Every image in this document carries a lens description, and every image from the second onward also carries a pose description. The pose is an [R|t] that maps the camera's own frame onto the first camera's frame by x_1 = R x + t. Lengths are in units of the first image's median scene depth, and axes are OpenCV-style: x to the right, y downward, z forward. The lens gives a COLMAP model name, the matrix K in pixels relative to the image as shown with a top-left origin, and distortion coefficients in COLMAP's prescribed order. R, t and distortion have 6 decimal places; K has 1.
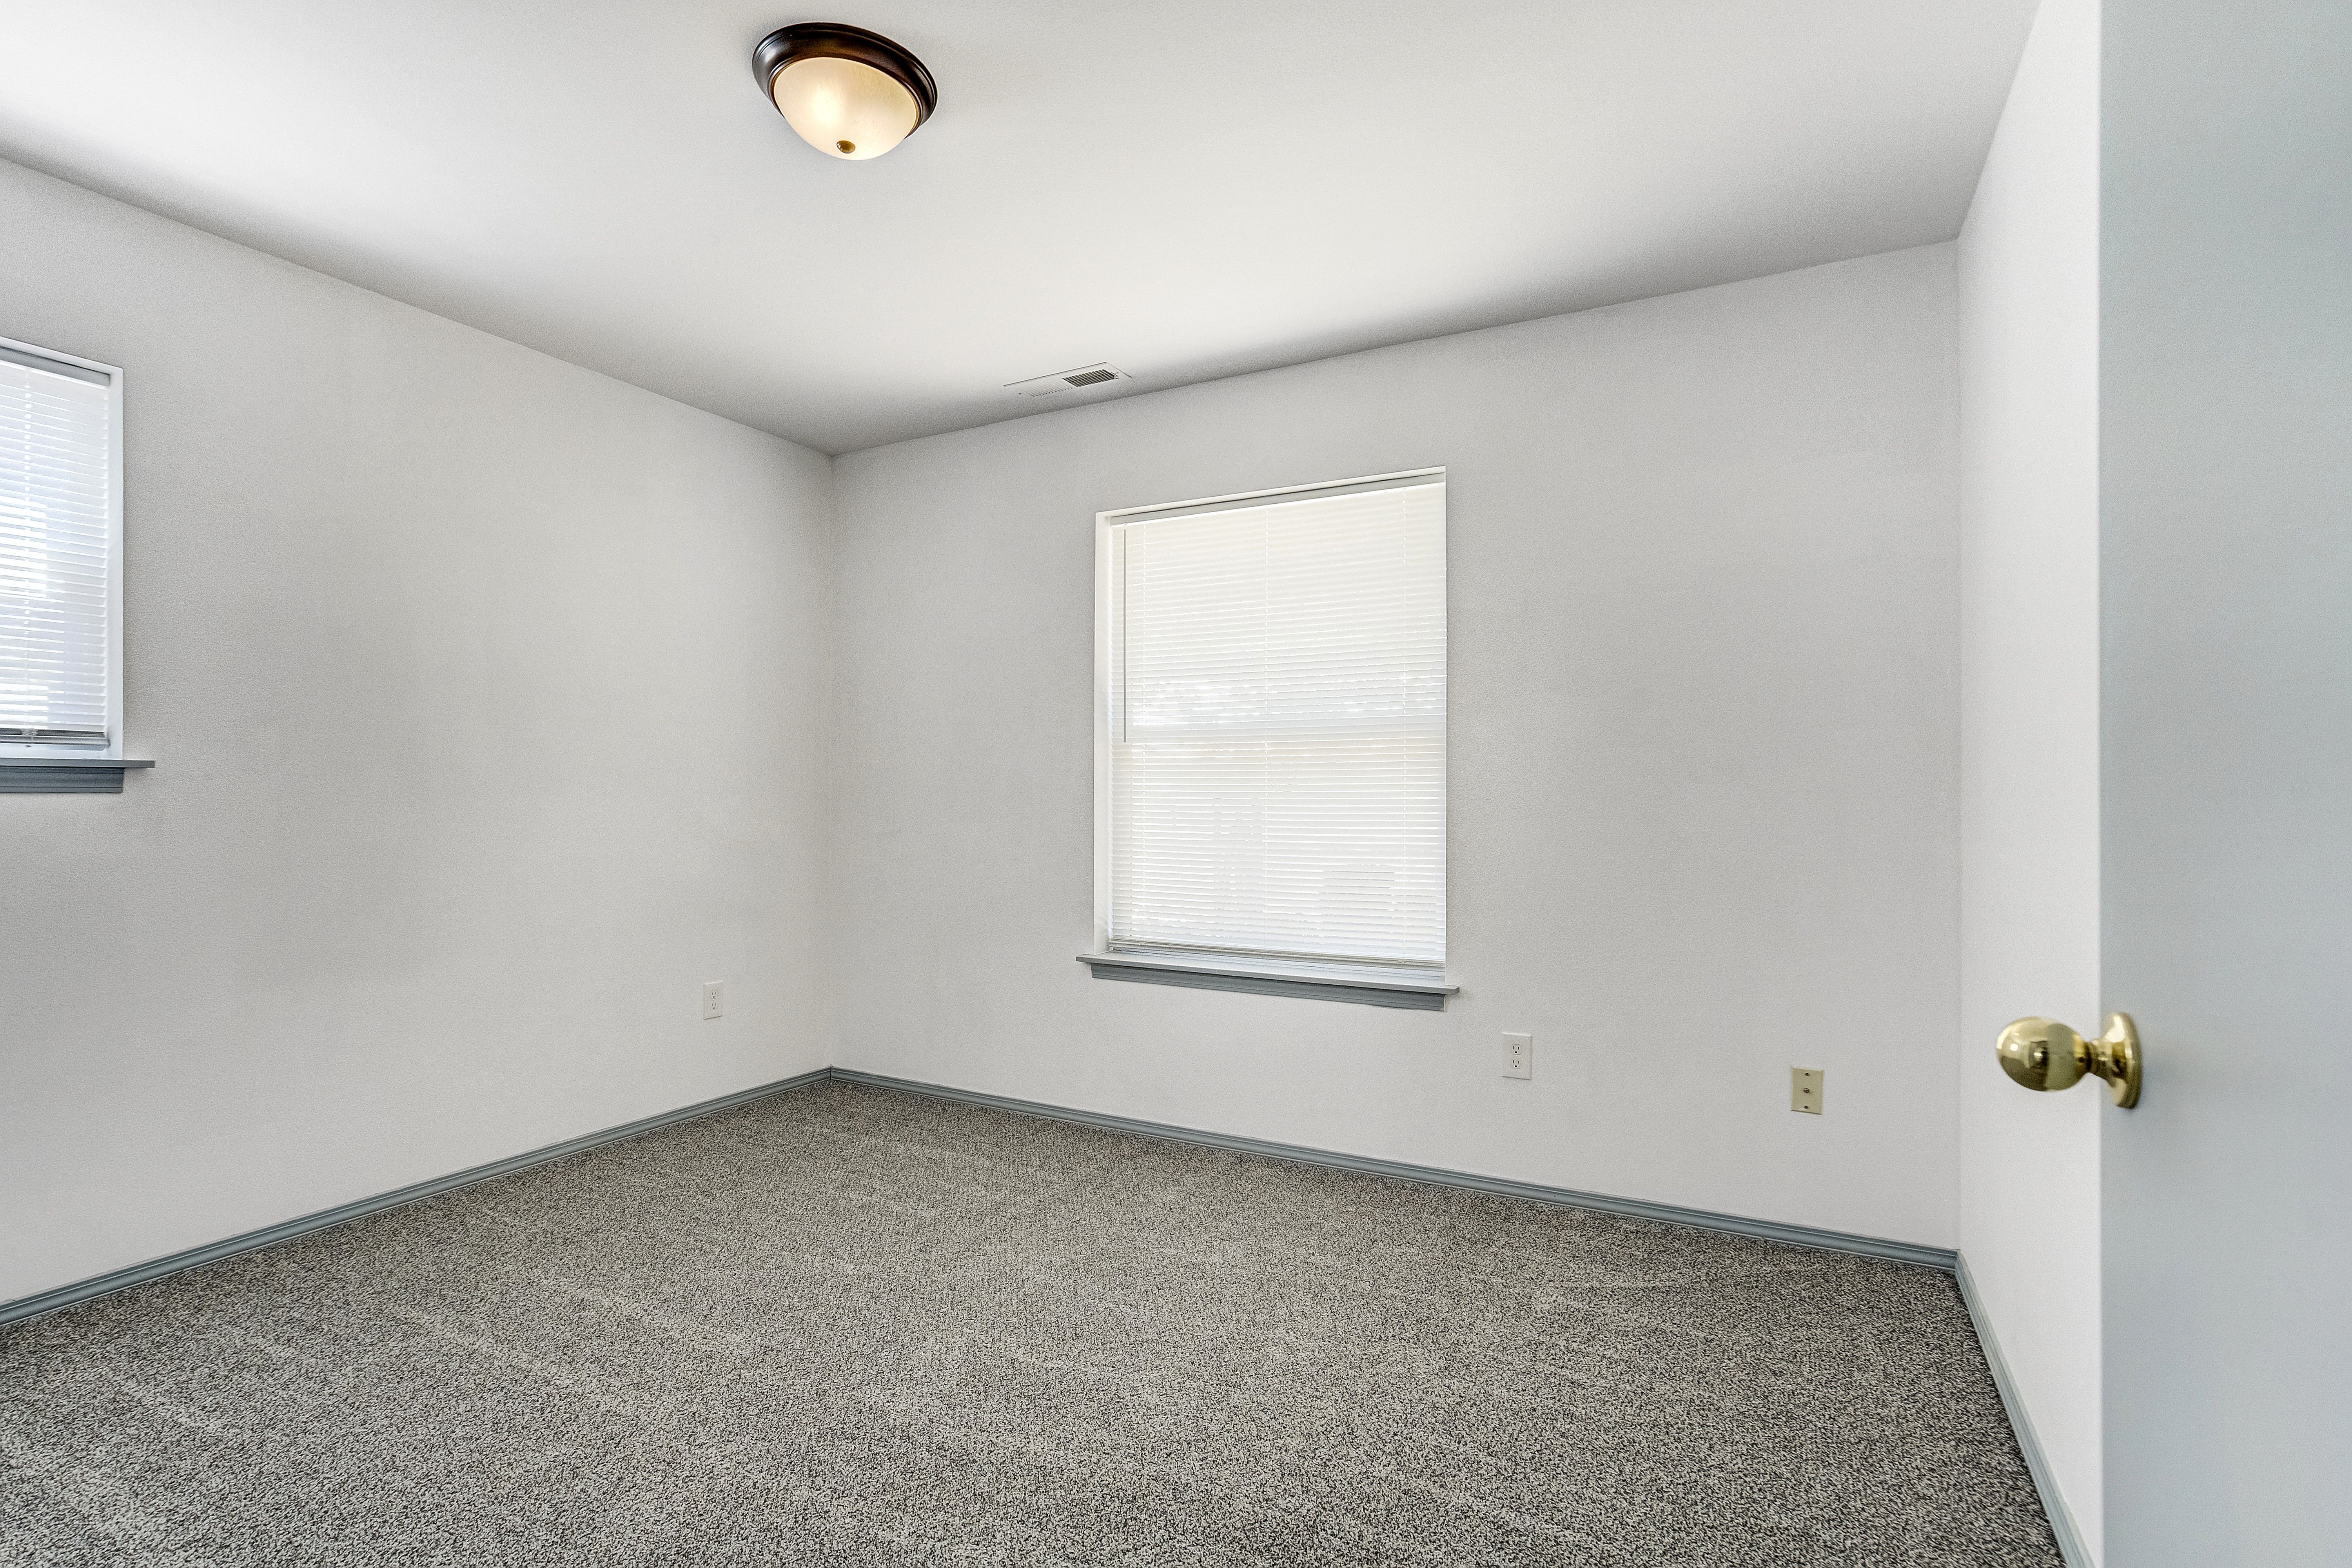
lens RADIAL K [[1113.8, 0, 1196.9], [0, 1113.8, 775.7], [0, 0, 1]] dist [-0.024454, 0.000768]
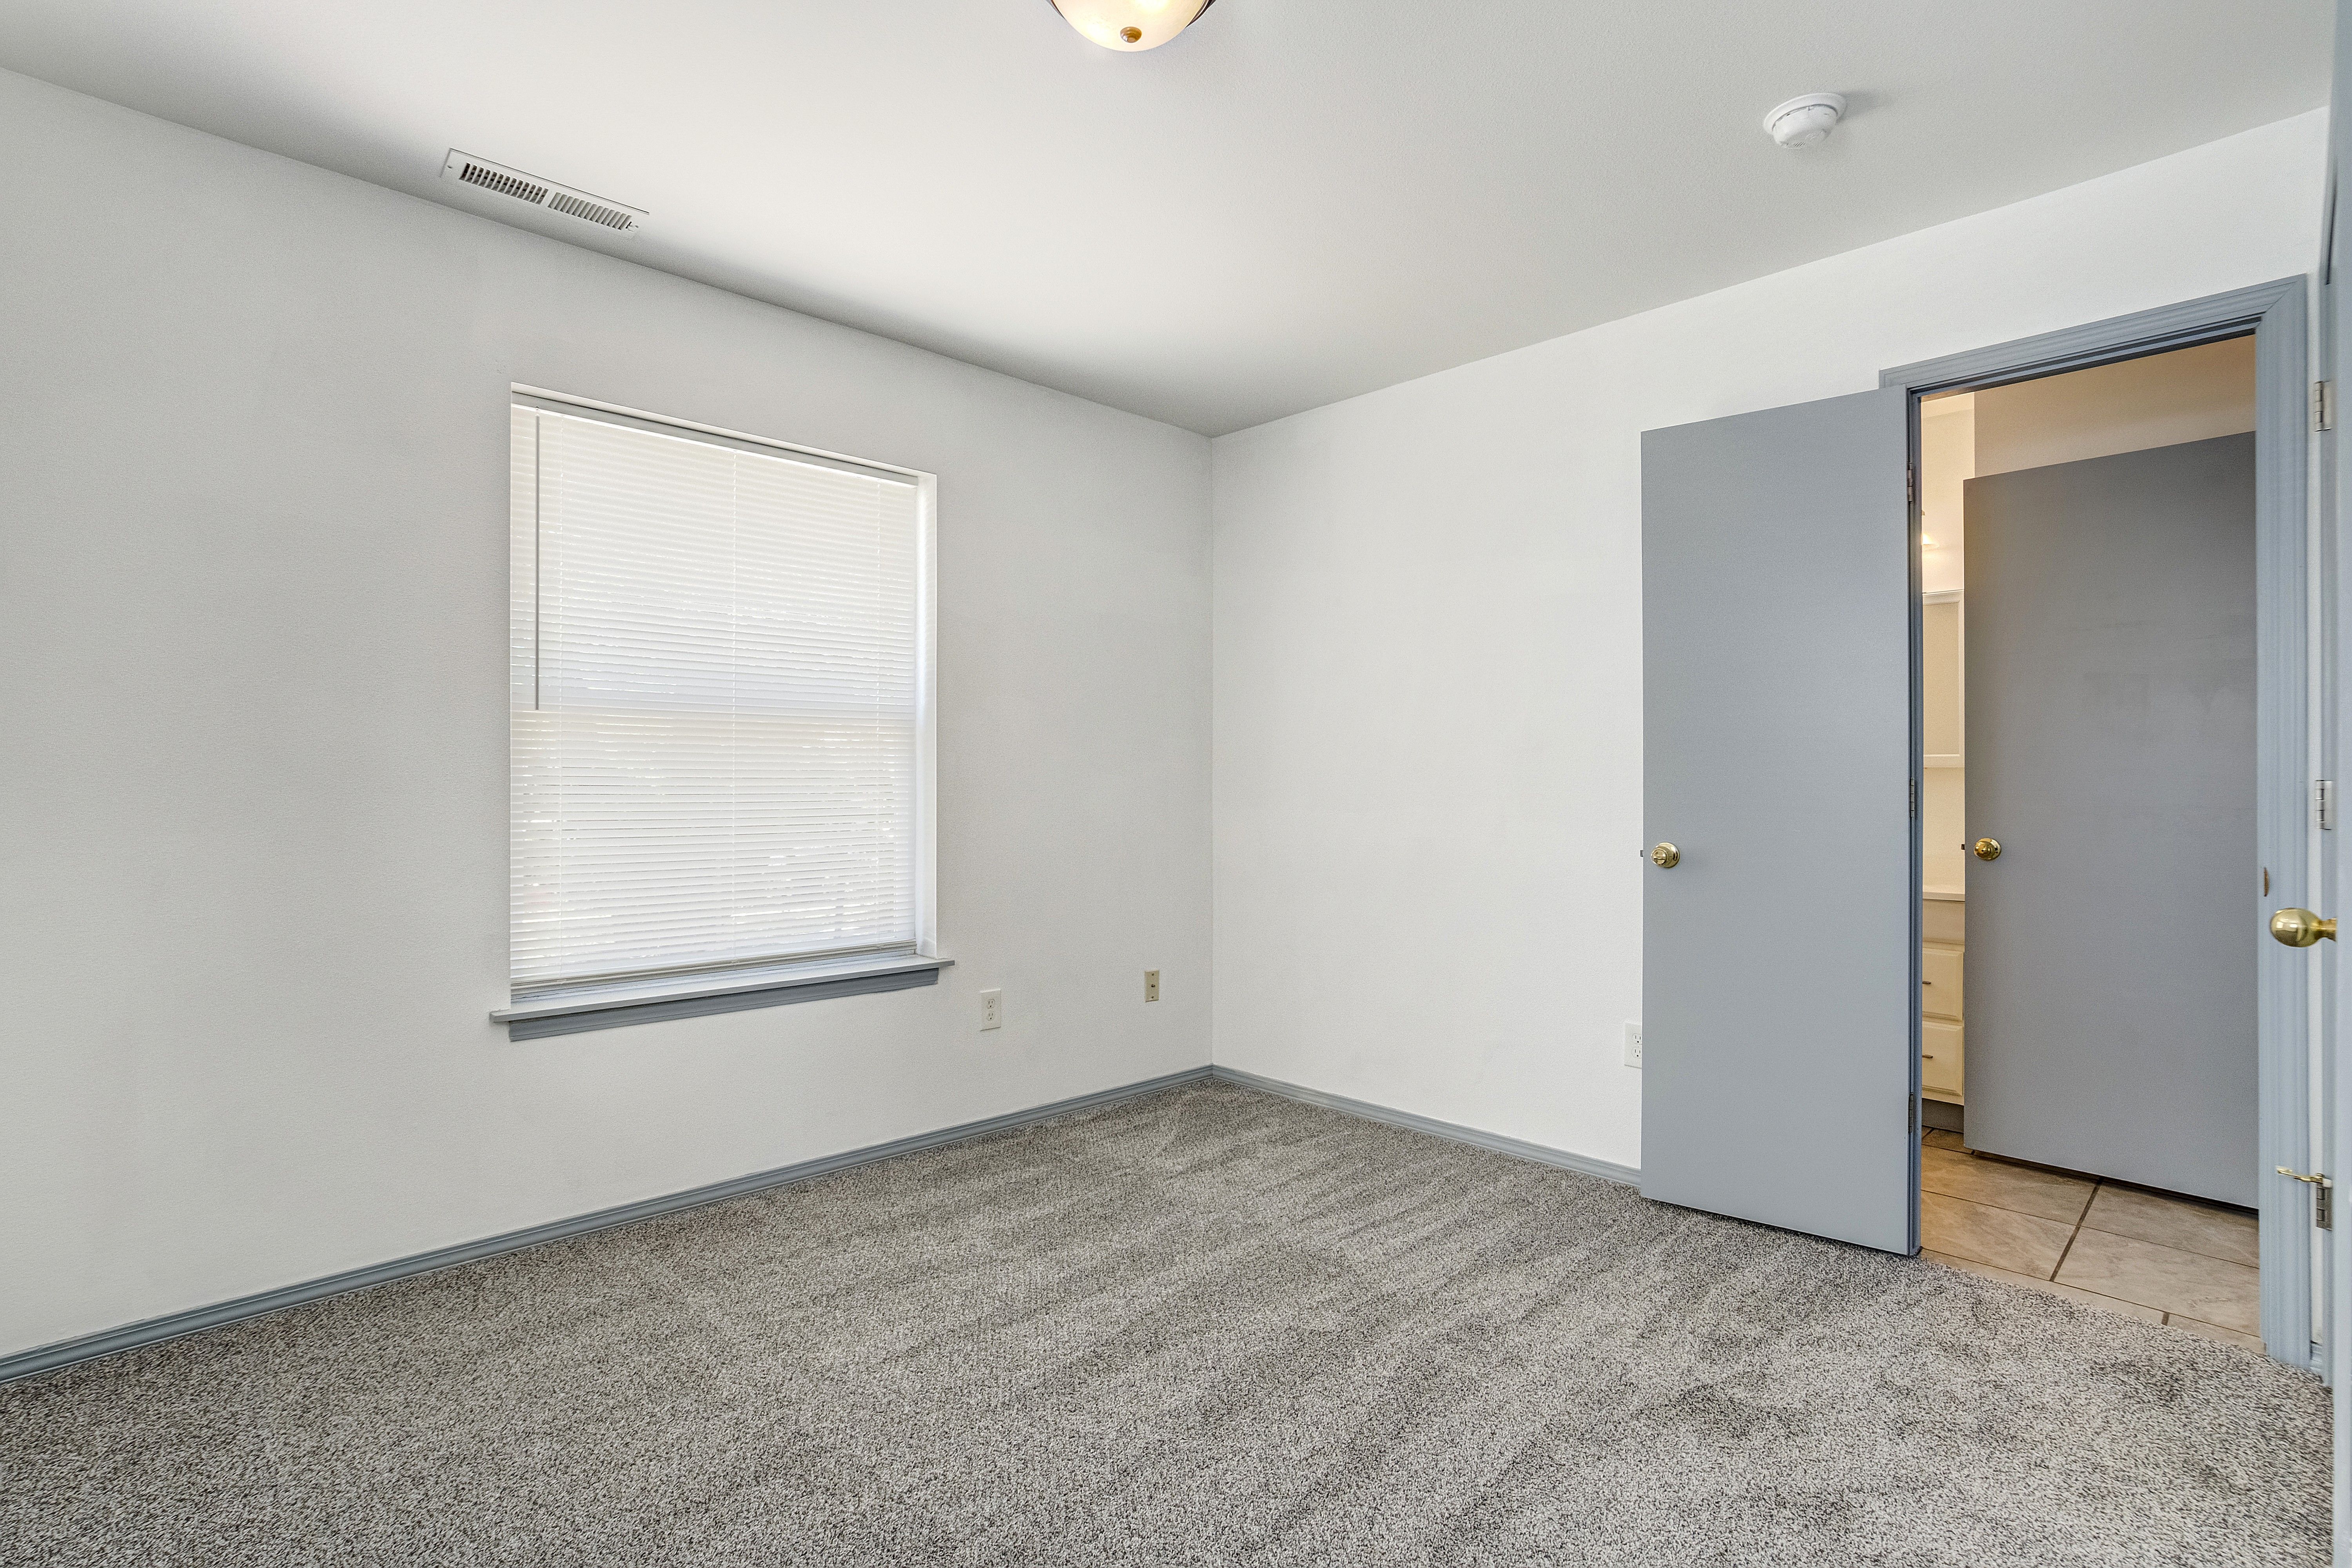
lens RADIAL K [[1139.1, 0, 1123.5], [0, 1139.1, 778.9], [0, 0, 1]] dist [-0.006184, -0.001108]
pose [[0.326922, 0.009099, 0.945007, -0.732614], [-0.008047, 0.999944, -0.006844, 0.019592], [-0.945017, -0.005367, 0.326977, 0.454956]]
